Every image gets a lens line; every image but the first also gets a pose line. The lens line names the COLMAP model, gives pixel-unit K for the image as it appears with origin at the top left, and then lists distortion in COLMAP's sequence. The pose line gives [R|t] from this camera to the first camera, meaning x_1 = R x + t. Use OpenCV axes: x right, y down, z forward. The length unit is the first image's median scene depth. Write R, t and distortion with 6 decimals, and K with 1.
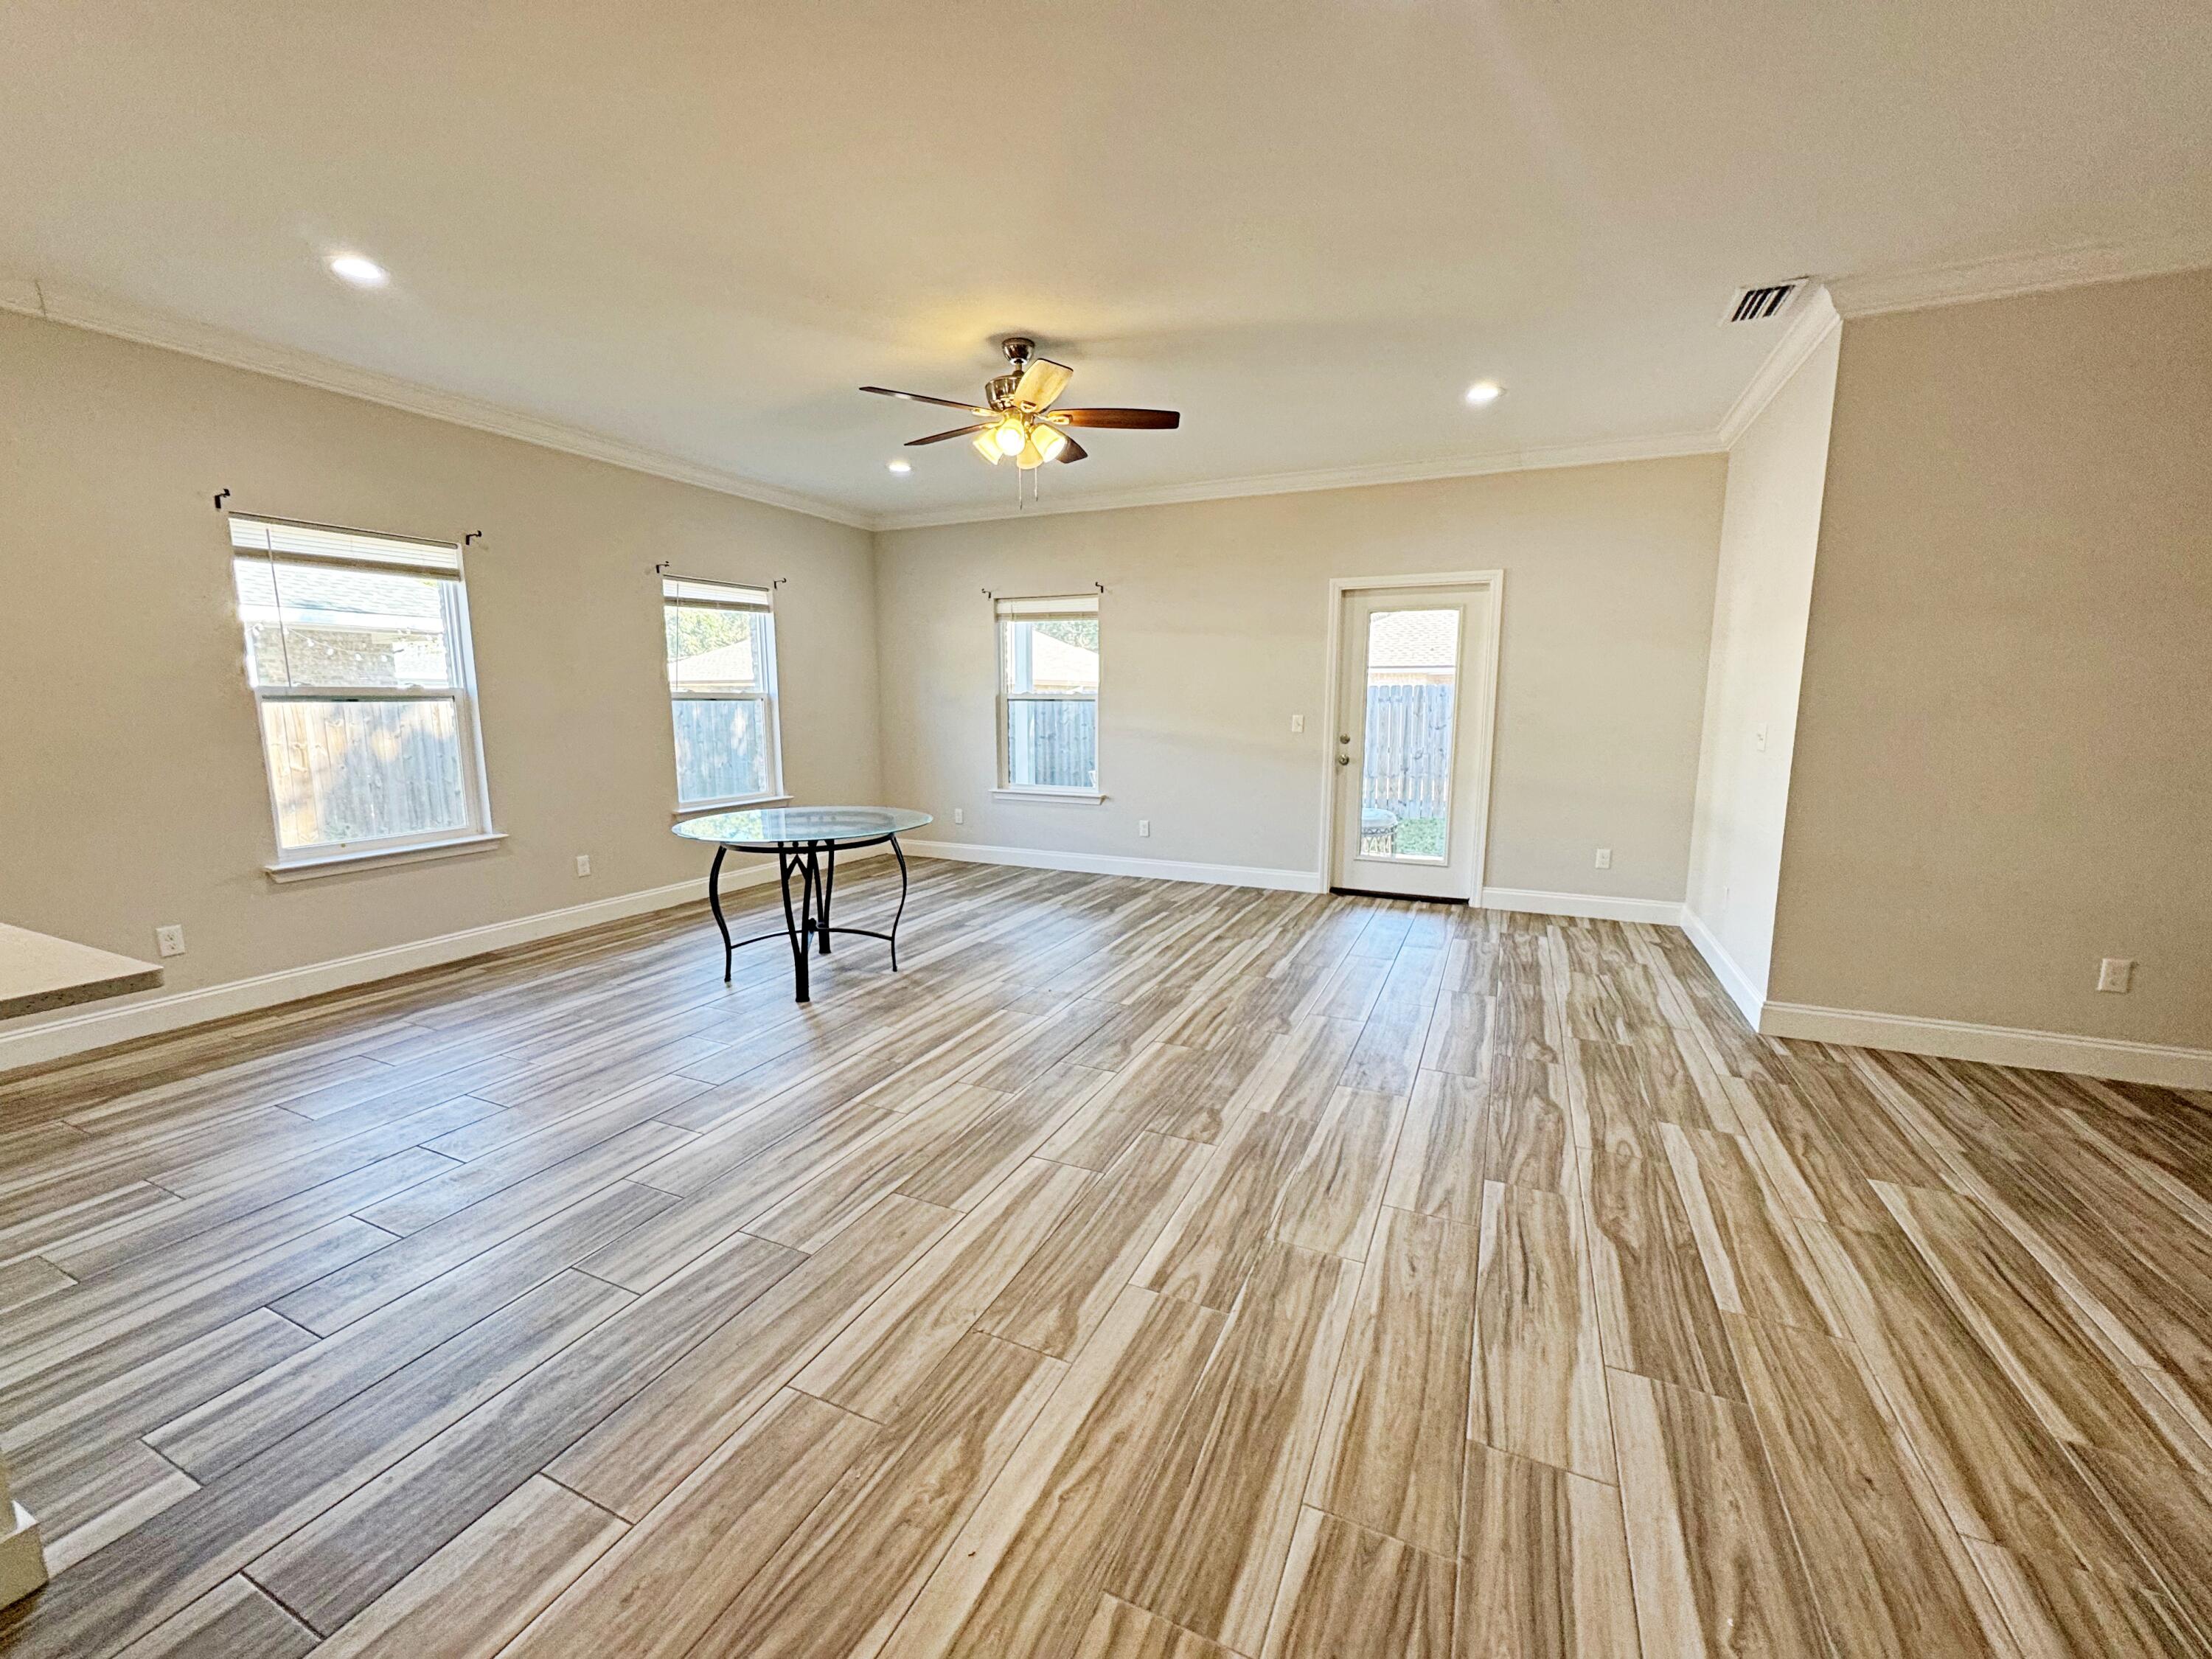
lens RADIAL K [[880.4, 0, 1113.0], [0, 880.4, 830.9], [0, 0, 1]] dist [-0.004405, 0.000088]
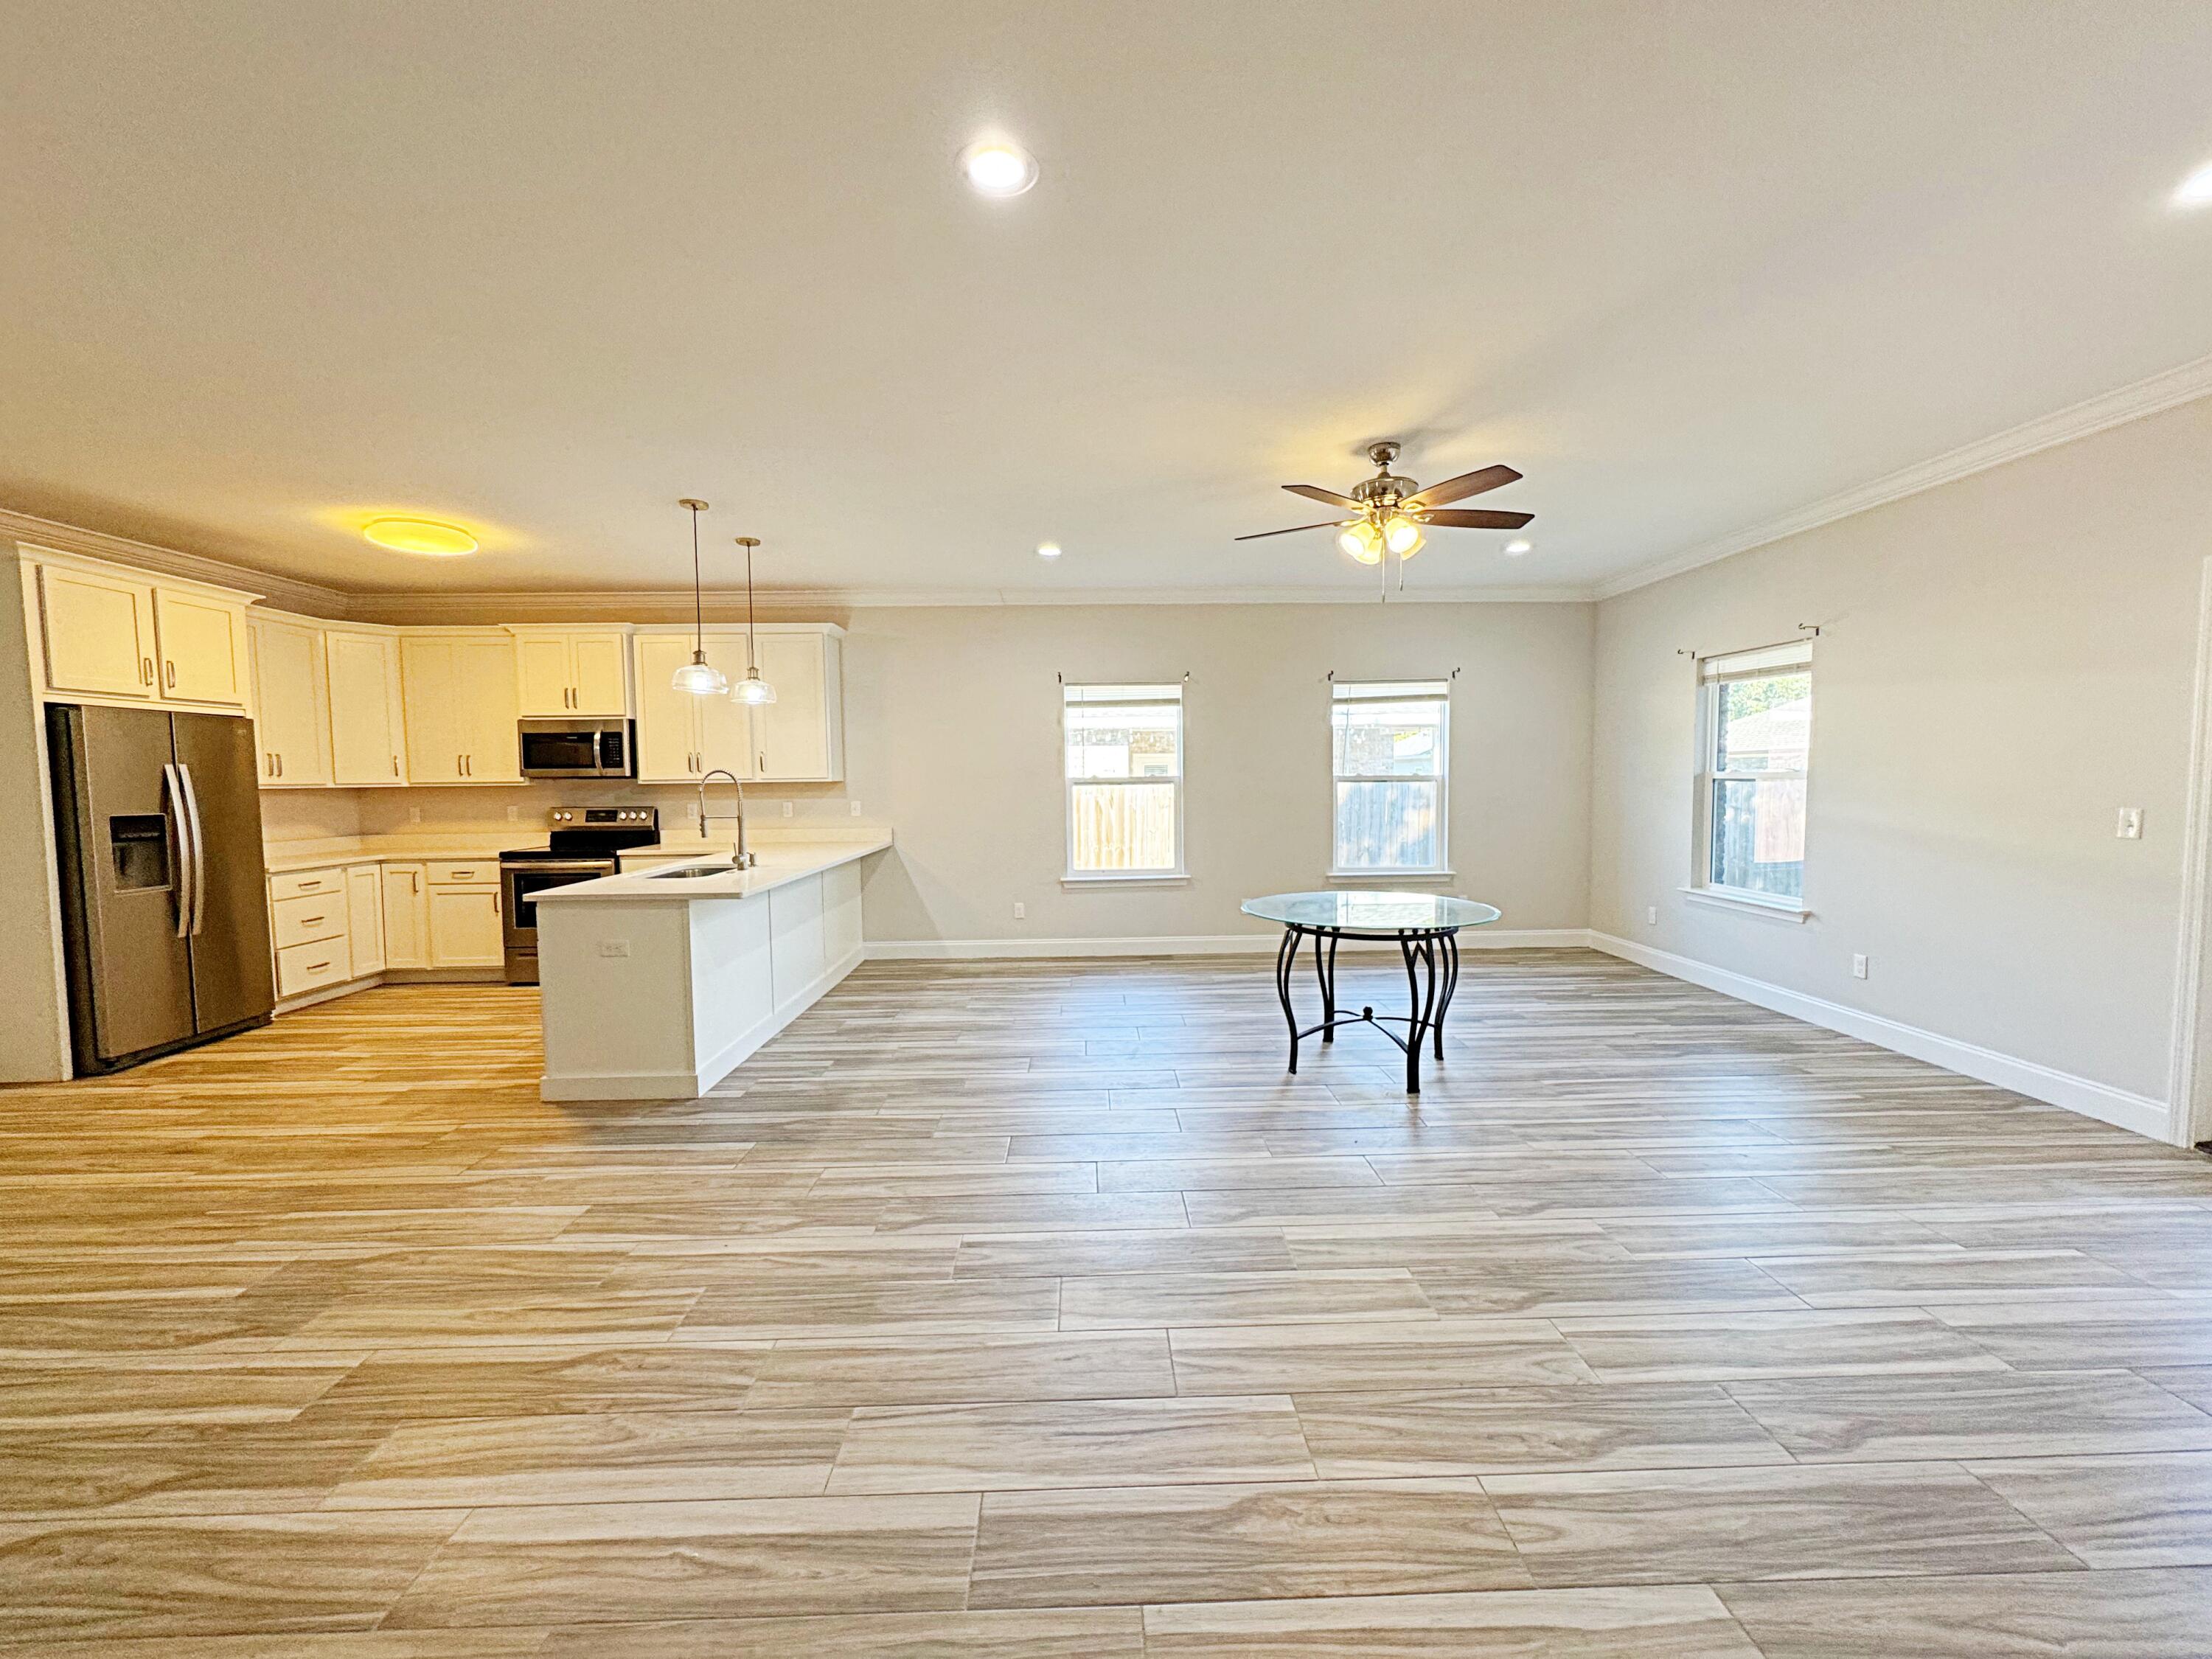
lens RADIAL K [[880.4, 0, 1109.1], [0, 880.4, 831.0], [0, 0, 1]] dist [-0.004405, 0.000088]
pose [[0.441542, 0.050137, -0.895838, 0.637201], [-0.121416, 0.992592, -0.004292, -0.054931], [0.888987, 0.110664, 0.444359, 0.270409]]
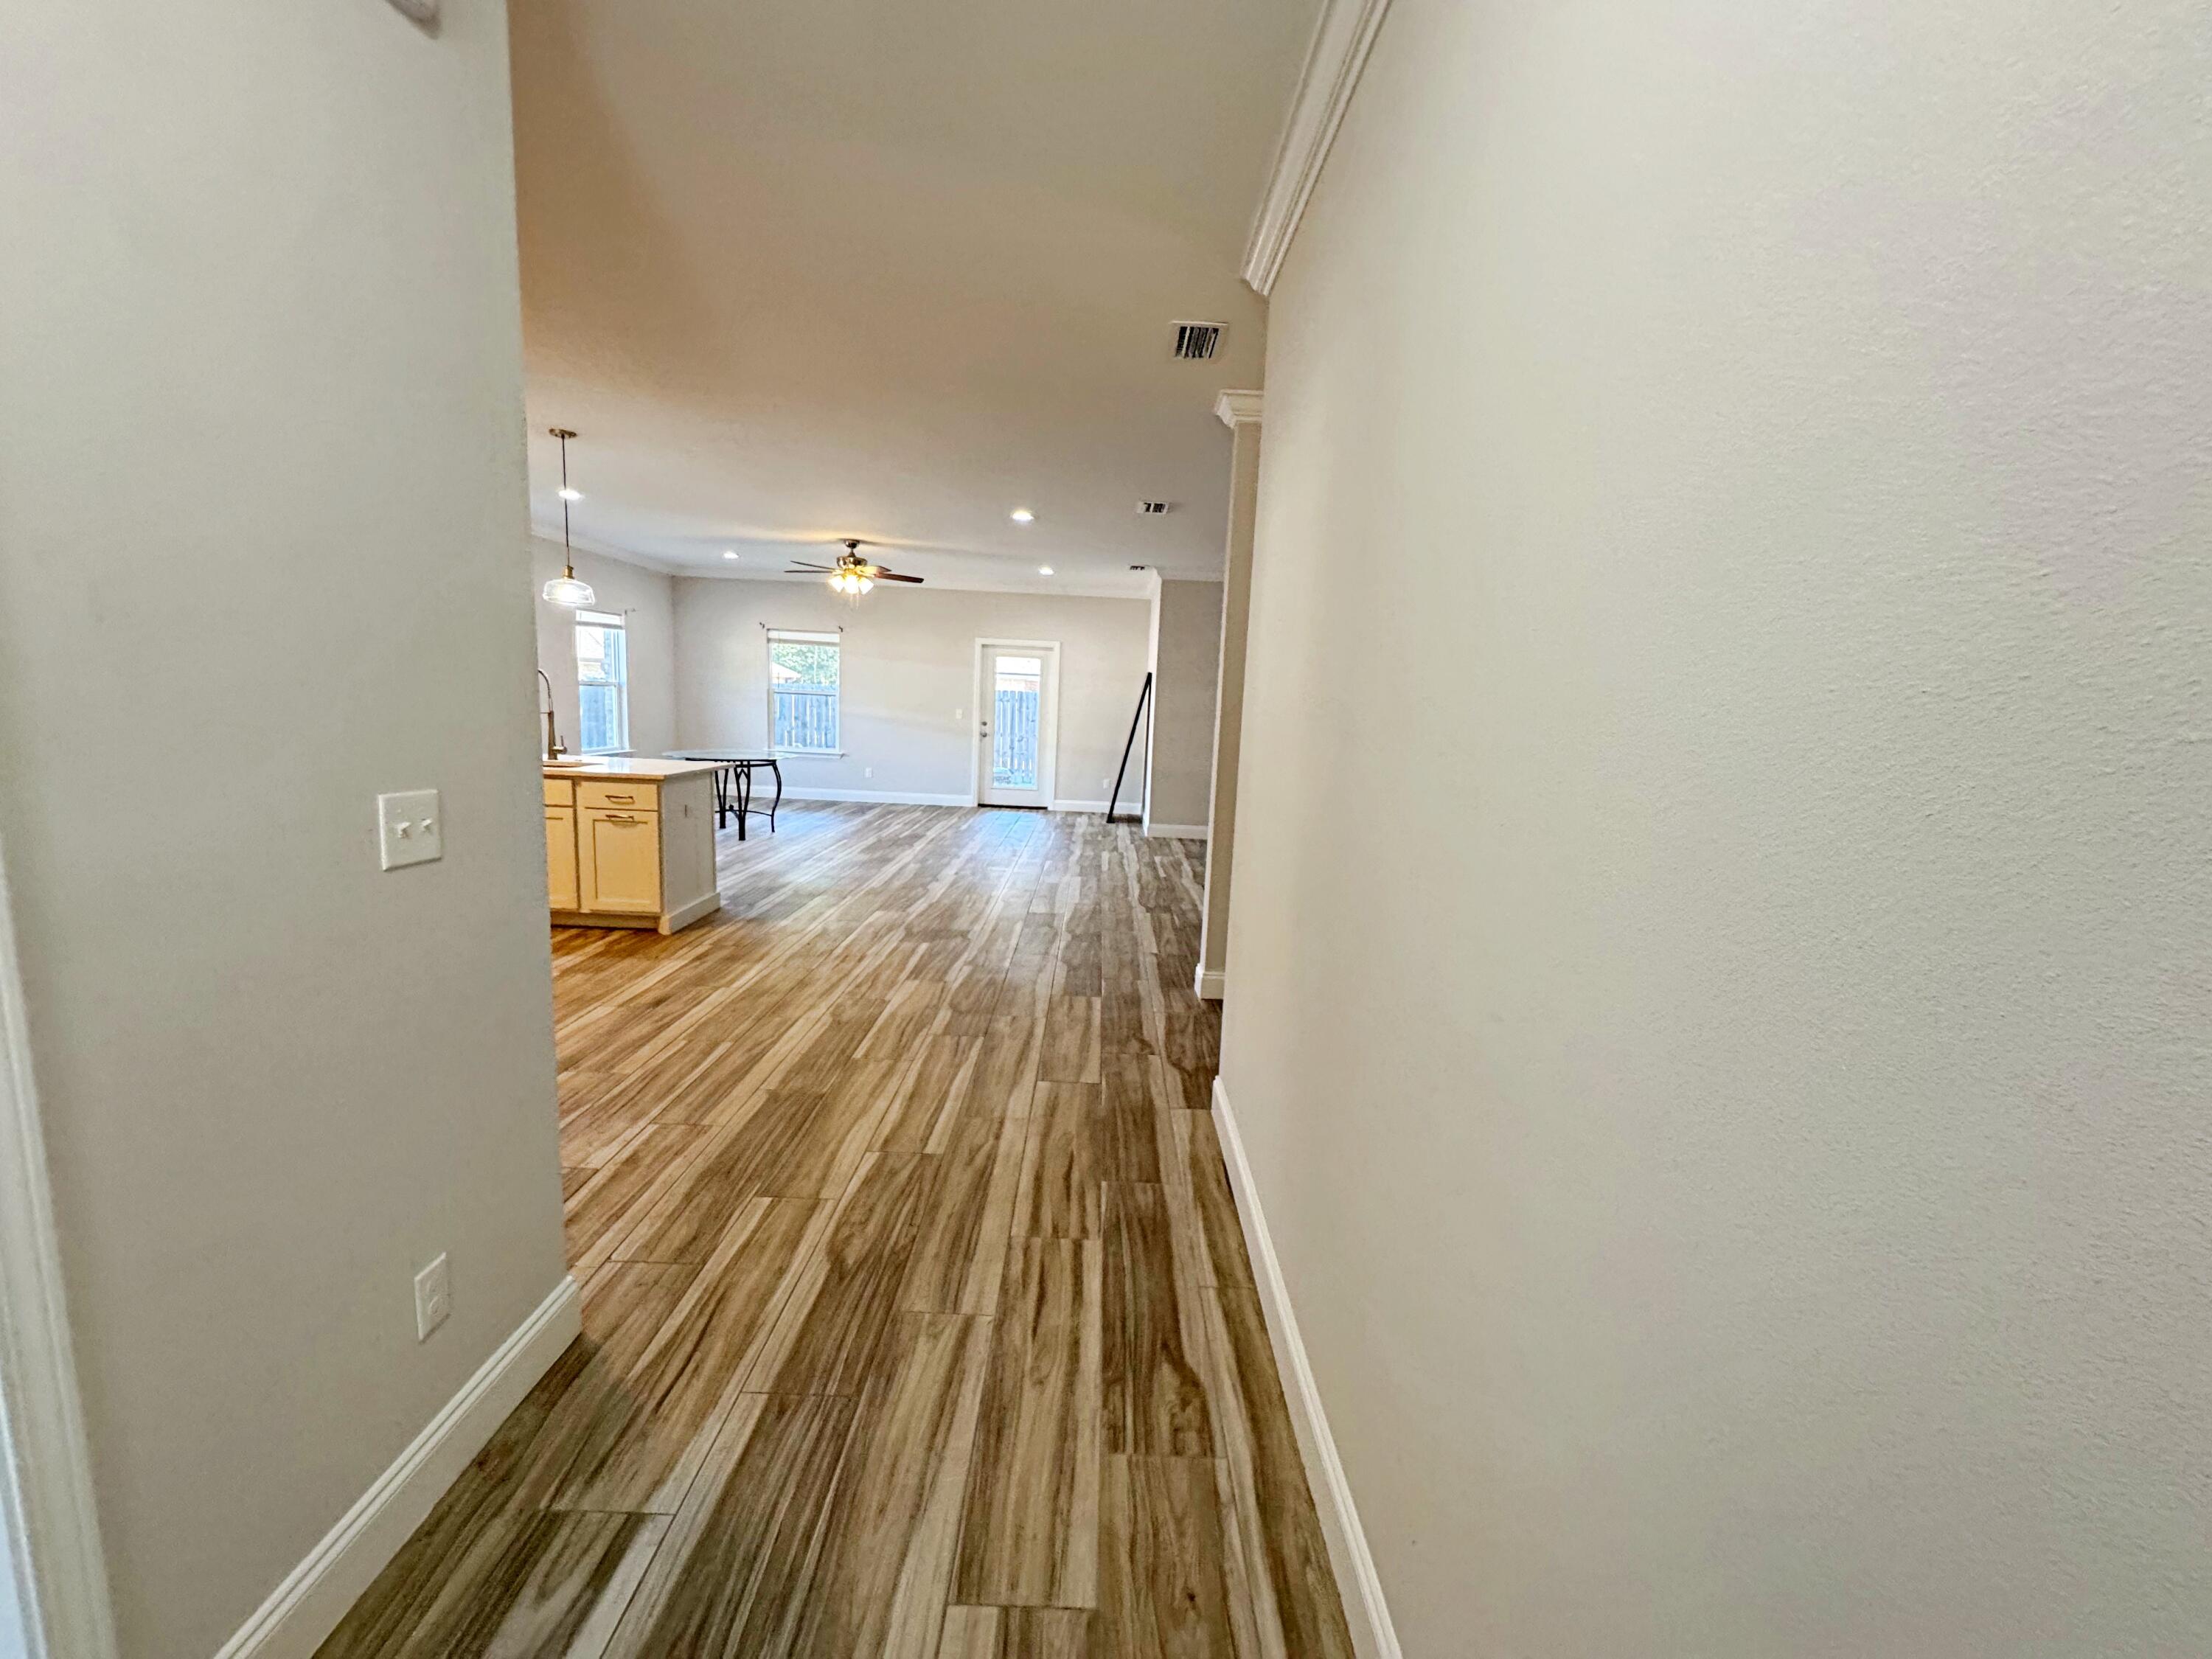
lens RADIAL K [[880.4, 0, 1105.2], [0, 880.4, 830.7], [0, 0, 1]] dist [-0.004405, 0.000088]
pose [[0.906531, -0.019371, 0.421695, -0.444833], [0.015758, 0.999803, 0.012052, 0.157589], [-0.421846, -0.004280, 0.906658, -1.206705]]
